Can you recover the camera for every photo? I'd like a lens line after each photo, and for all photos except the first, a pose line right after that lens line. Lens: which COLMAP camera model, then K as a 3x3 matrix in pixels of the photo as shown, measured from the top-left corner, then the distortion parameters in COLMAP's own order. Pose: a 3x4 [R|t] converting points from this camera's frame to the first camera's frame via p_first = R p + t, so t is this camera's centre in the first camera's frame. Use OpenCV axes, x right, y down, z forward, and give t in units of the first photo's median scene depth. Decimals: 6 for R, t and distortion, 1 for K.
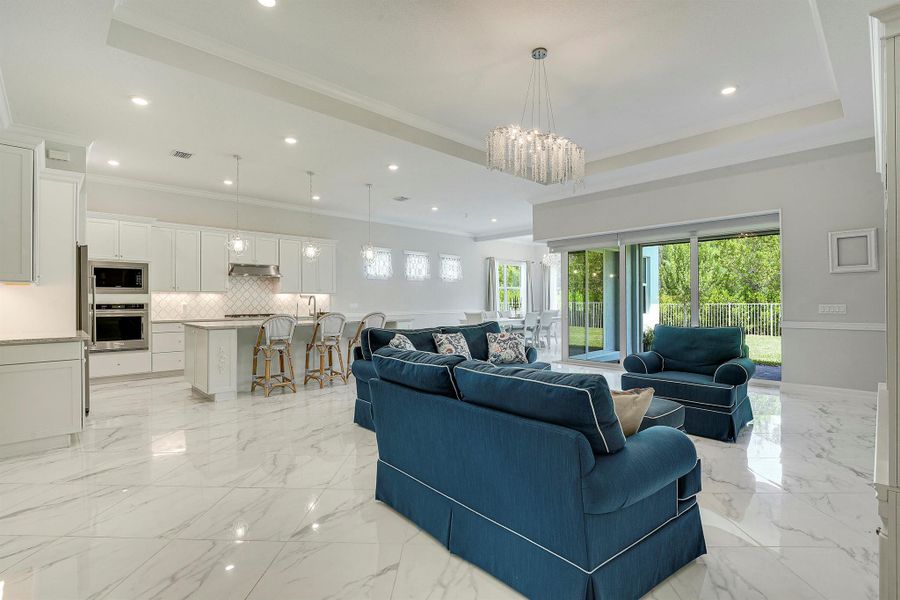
lens RADIAL K [[430.4, 0, 450.0], [0, 430.4, 300.0], [0, 0, 1]] dist [-0.004358, -0.000417]
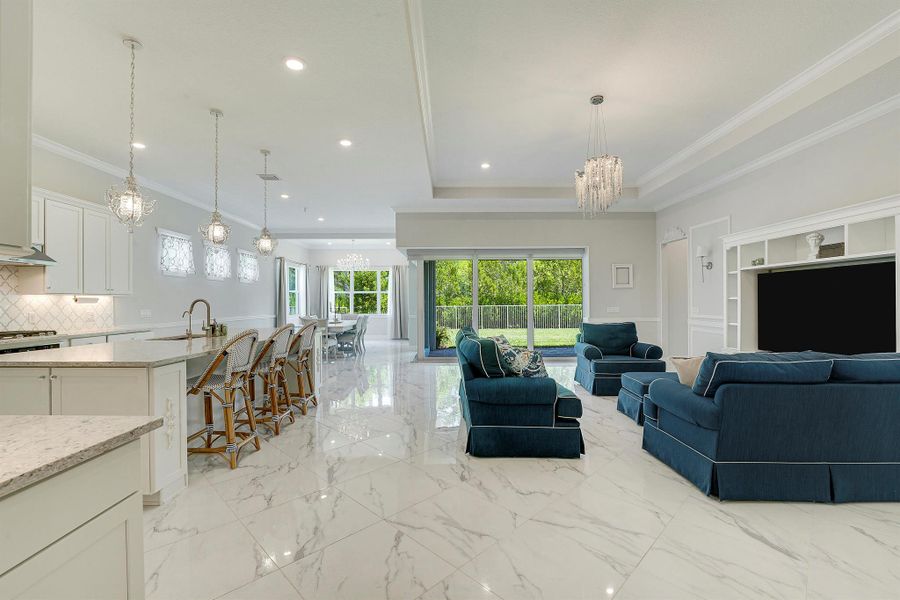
lens RADIAL K [[390.5, 0, 453.8], [0, 390.5, 300.5], [0, 0, 1]] dist [-0.020969, 0.000046]
pose [[0.678703, 0.005086, 0.734395, -0.500113], [0.000586, 0.999972, -0.007466, -0.003574], [-0.734412, 0.005497, 0.678681, 0.329953]]
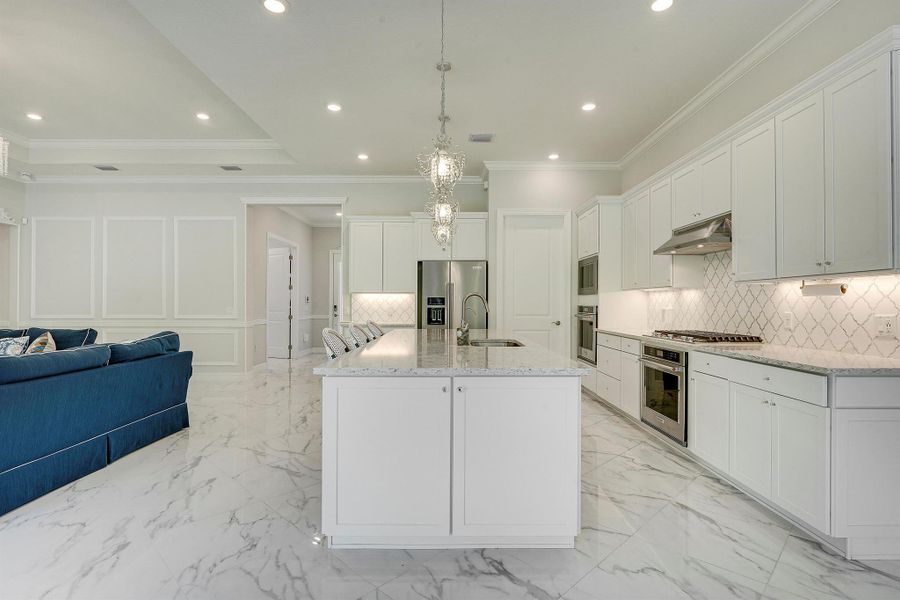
lens RADIAL K [[442.9, 0, 451.5], [0, 442.9, 303.1], [0, 0, 1]] dist [-0.016069, -0.000171]
pose [[-0.686564, 0.003278, -0.727062, 0.074559], [0.004349, 0.999990, 0.000401, 0.000755], [0.727056, -0.002887, -0.686572, 1.362245]]
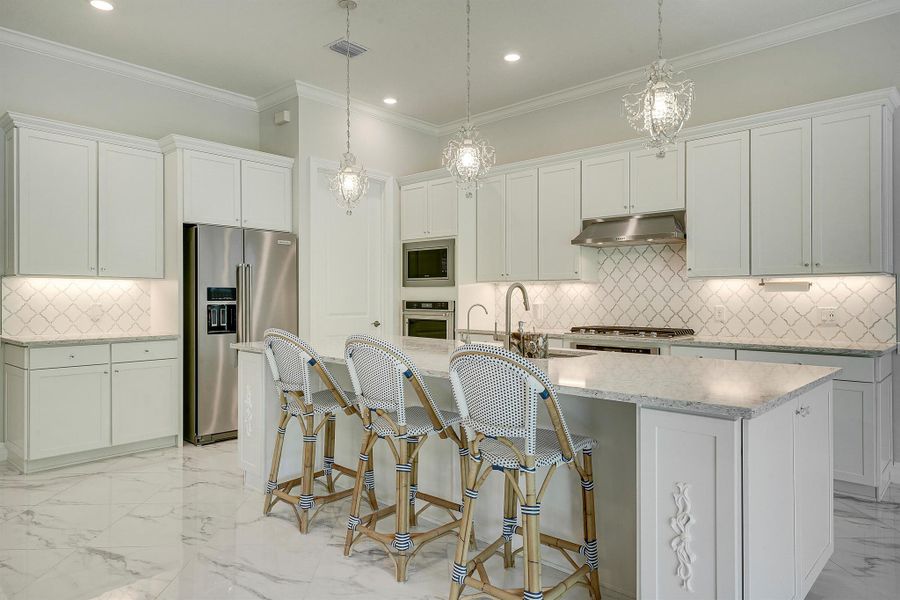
lens RADIAL K [[567.2, 0, 450.0], [0, 567.2, 300.0], [0, 0, 1]] dist [0.031604, -0.002104]
pose [[0.061402, 0.008815, -0.998074, 0.146728], [0.001585, 0.999959, 0.008929, -0.001371], [0.998112, -0.002130, 0.061386, 0.939191]]
